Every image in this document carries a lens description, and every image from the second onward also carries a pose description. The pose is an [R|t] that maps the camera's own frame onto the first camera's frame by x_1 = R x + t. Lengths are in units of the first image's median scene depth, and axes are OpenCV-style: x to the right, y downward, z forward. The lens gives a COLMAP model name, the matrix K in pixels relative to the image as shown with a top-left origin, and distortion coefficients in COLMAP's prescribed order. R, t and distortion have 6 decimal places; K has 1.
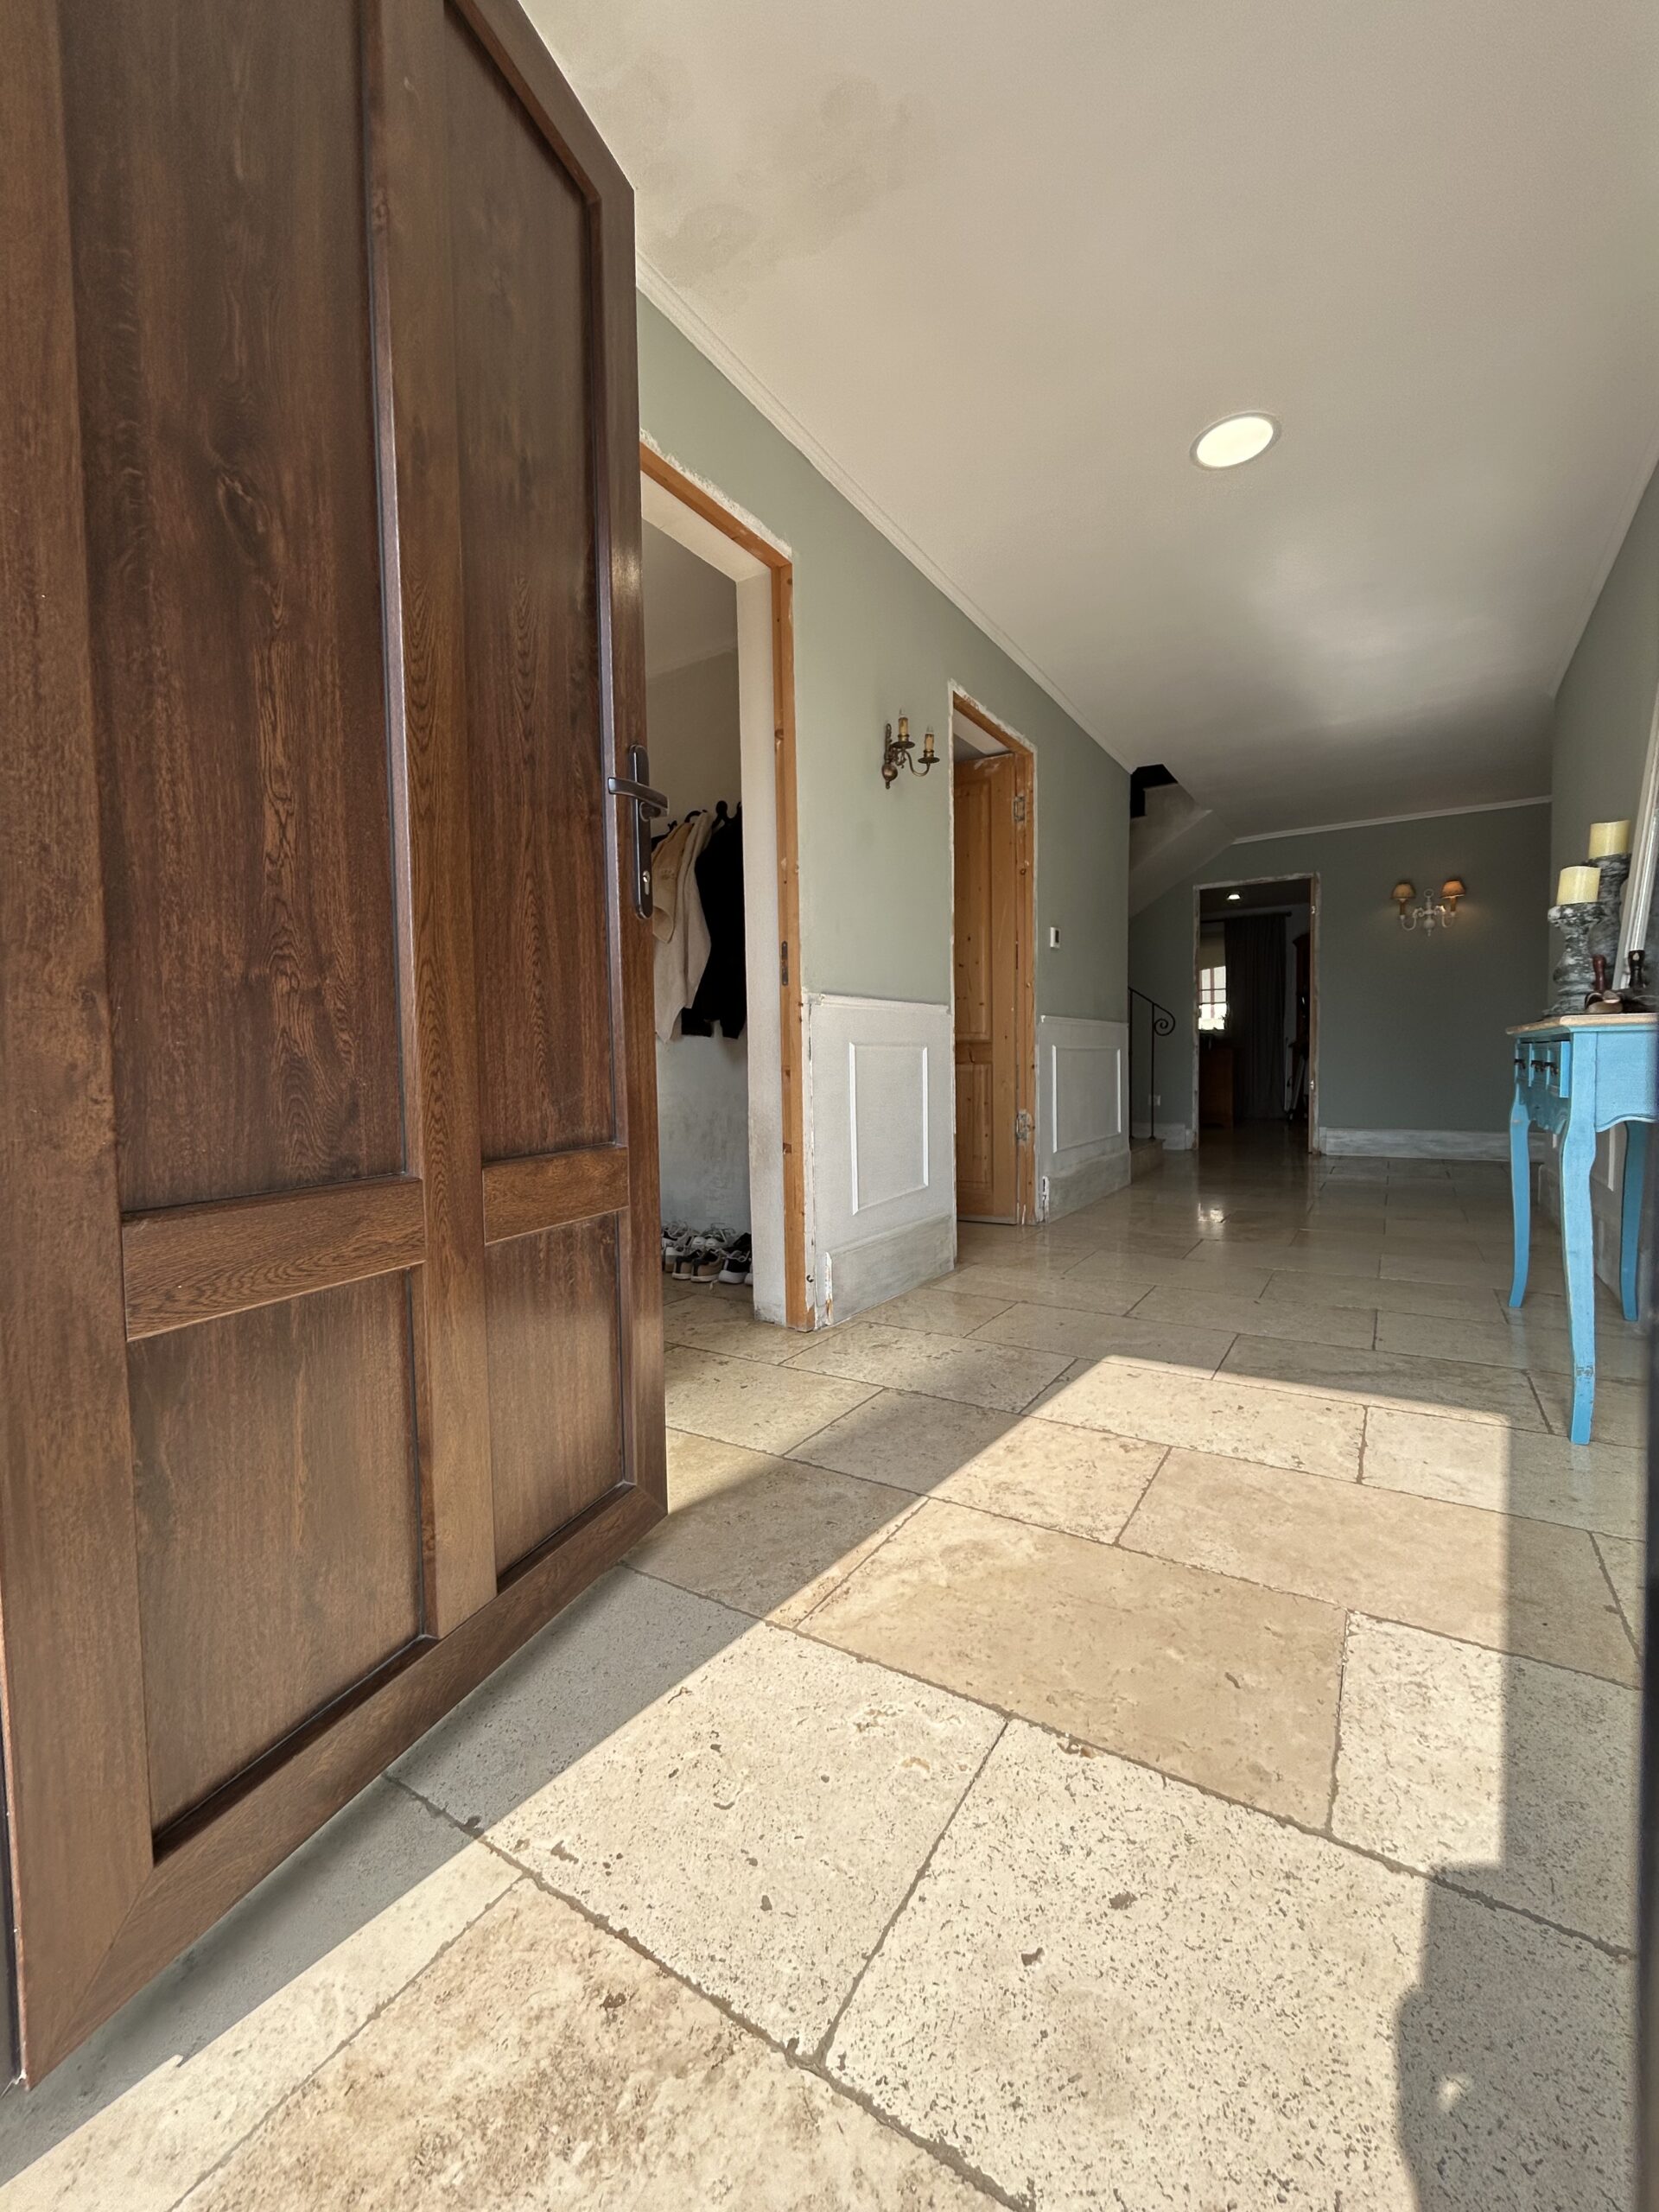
lens RADIAL K [[904.5, 0, 831.6], [0, 904.5, 1101.7], [0, 0, 1]] dist [0.000710, 0.001930]
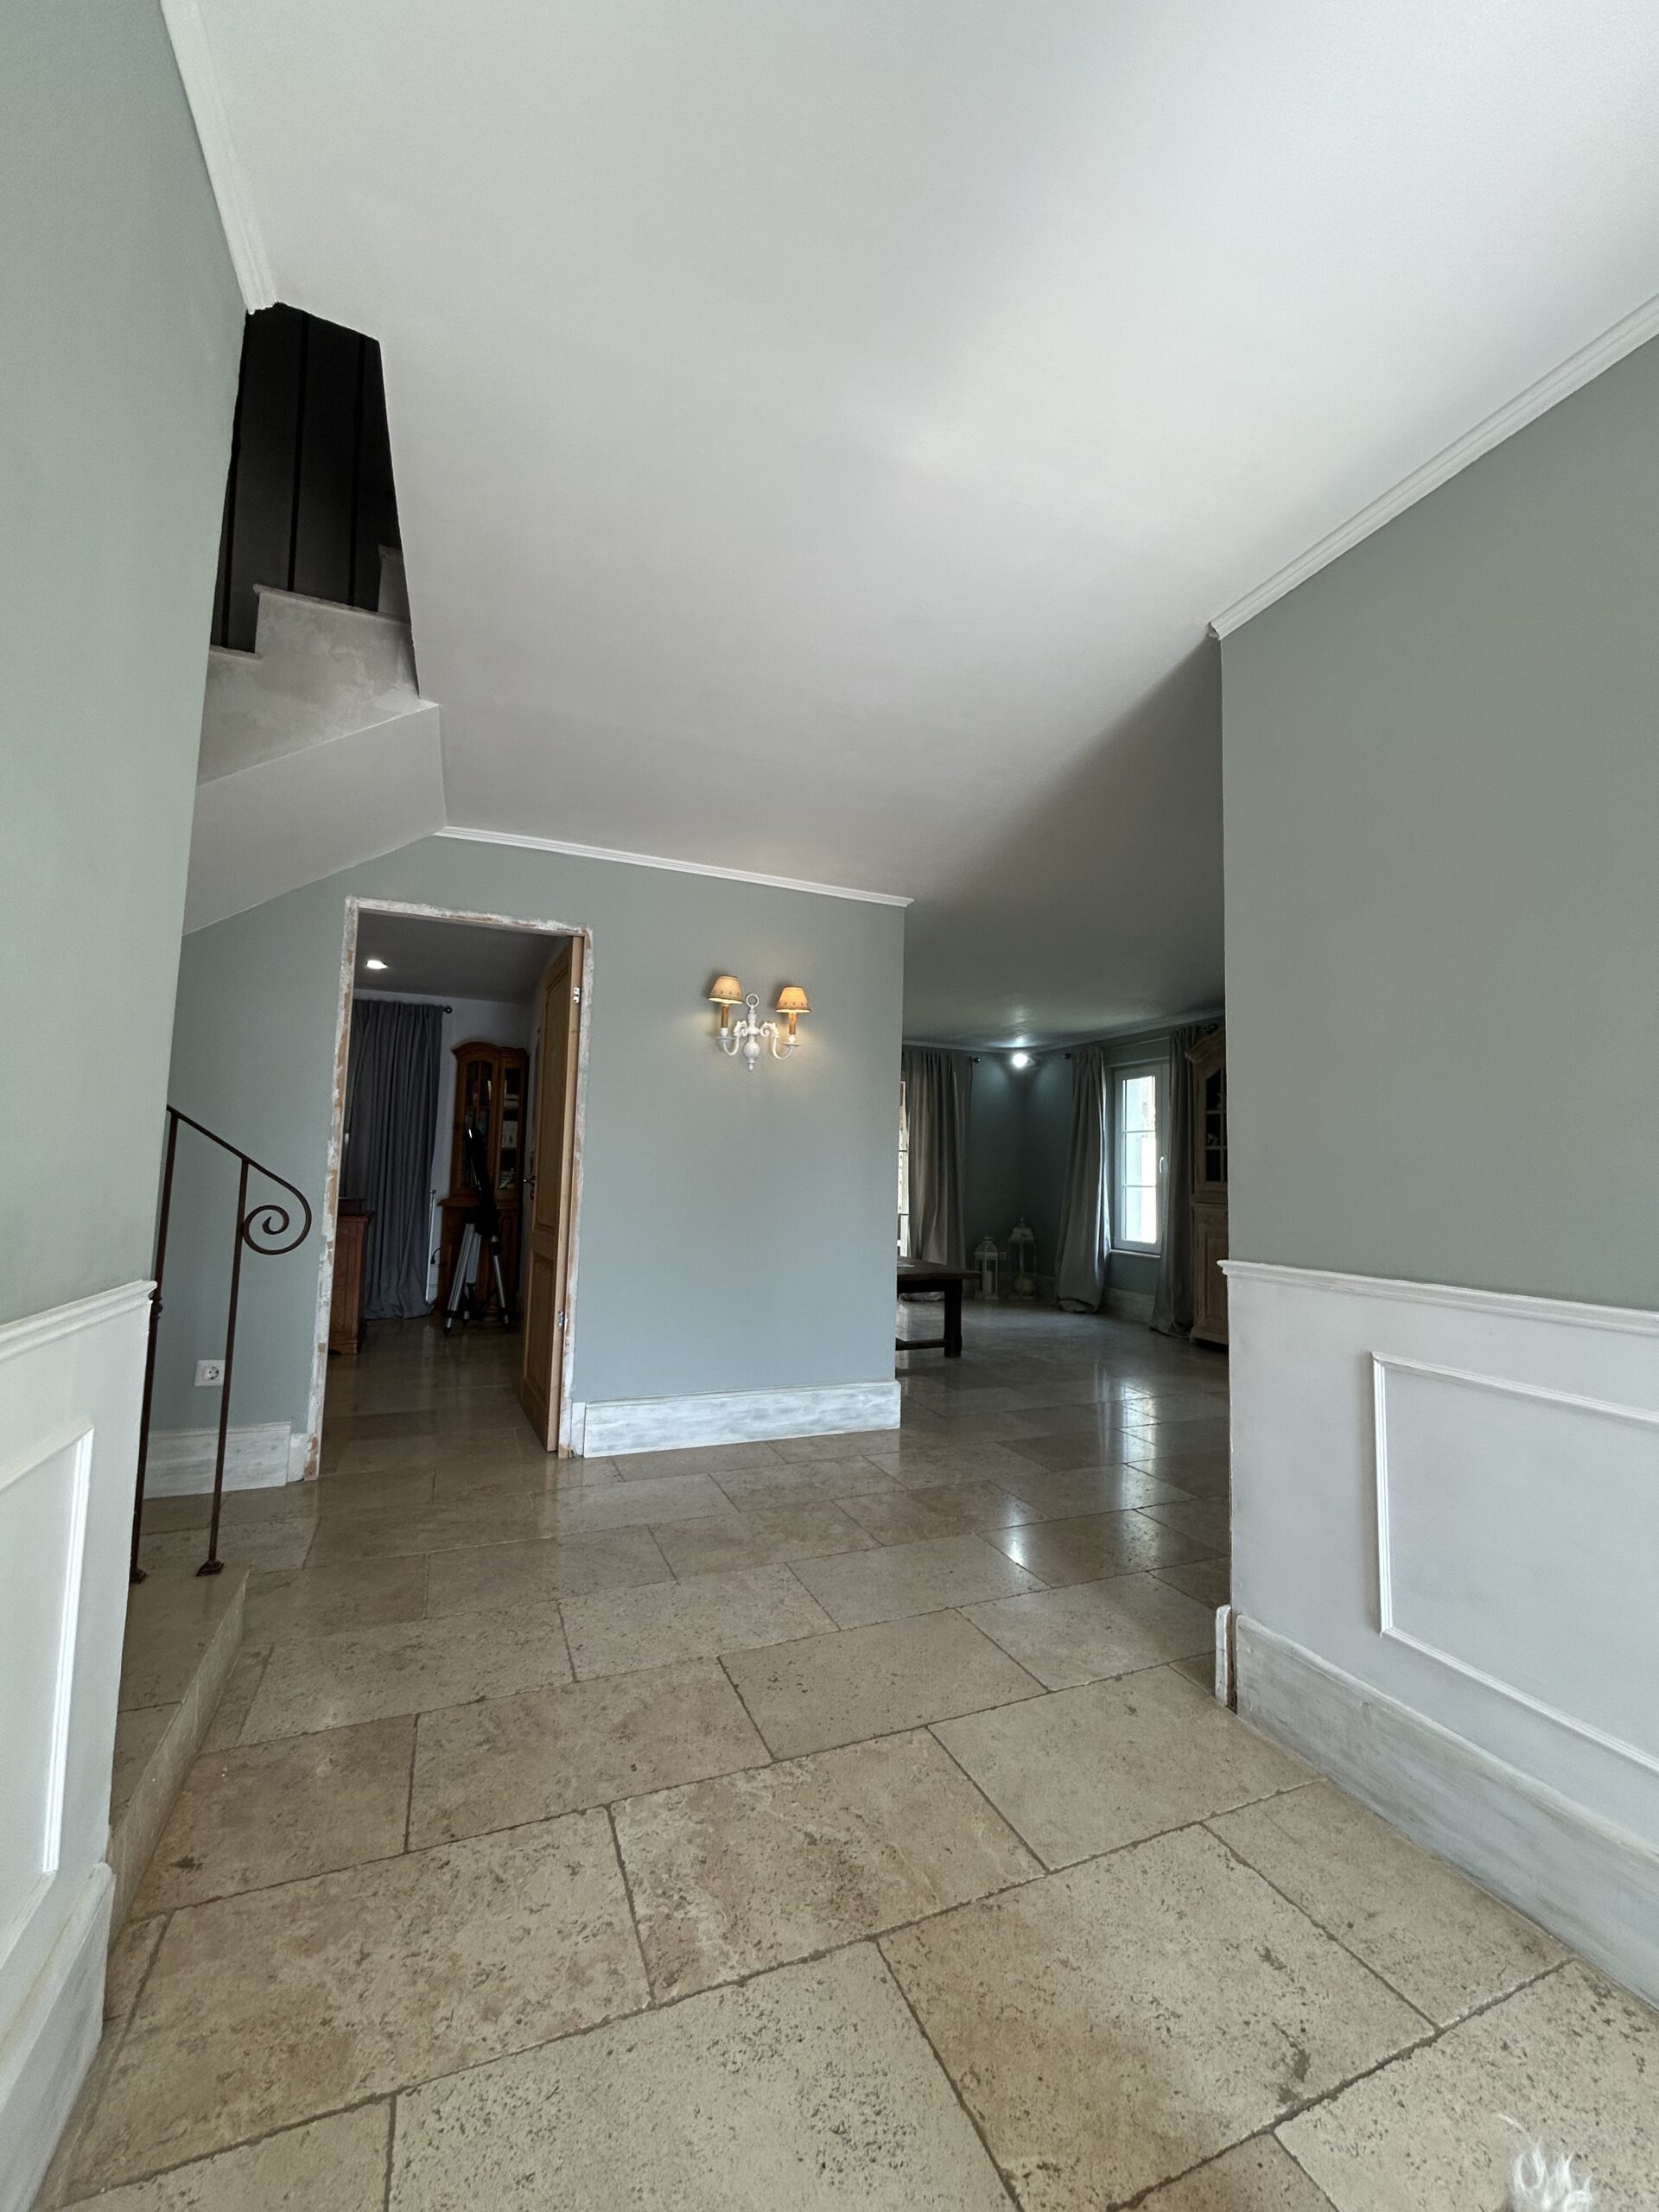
lens RADIAL K [[904.5, 0, 843.4], [0, 904.5, 1103.8], [0, 0, 1]] dist [0.000710, 0.001930]
pose [[0.567183, 0.095559, 0.818029, 0.188502], [0.006171, 0.992725, -0.120246, -0.081950], [-0.823568, 0.073250, 0.562467, 0.580857]]
